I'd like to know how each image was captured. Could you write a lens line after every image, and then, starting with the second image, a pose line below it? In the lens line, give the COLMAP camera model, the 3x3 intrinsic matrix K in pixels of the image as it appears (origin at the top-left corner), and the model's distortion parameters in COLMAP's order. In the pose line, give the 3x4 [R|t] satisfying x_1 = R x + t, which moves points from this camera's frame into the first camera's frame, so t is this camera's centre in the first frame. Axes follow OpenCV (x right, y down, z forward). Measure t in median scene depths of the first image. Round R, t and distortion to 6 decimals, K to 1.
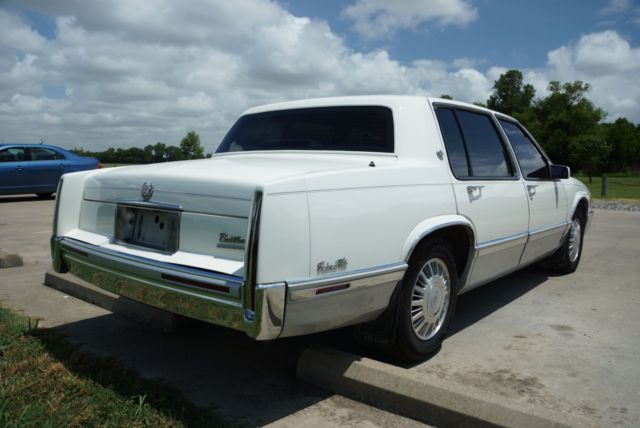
lens RADIAL K [[510.9, 0, 325.8], [0, 510.9, 212.3], [0, 0, 1]] dist [-0.091666, 0.081805]
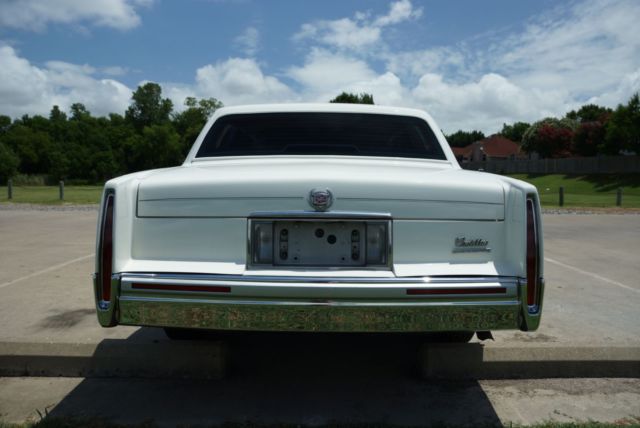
lens RADIAL K [[510.9, 0, 318.4], [0, 510.9, 215.5], [0, 0, 1]] dist [-0.091666, 0.081805]
pose [[0.776661, -0.047918, 0.628094, -0.821956], [0.058285, 0.998292, 0.004090, -0.017811], [-0.627217, 0.033432, 0.778127, 0.322988]]
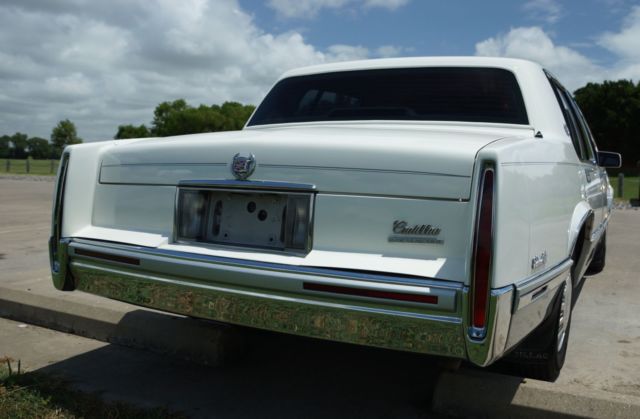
lens RADIAL K [[569.0, 0, 357.7], [0, 569.0, 225.3], [0, 0, 1]] dist [-0.105054, 0.115318]
pose [[0.974274, -0.015004, 0.224868, -0.348221], [0.011029, 0.999760, 0.018924, 0.024489], [-0.225098, -0.015957, 0.974205, 0.191163]]
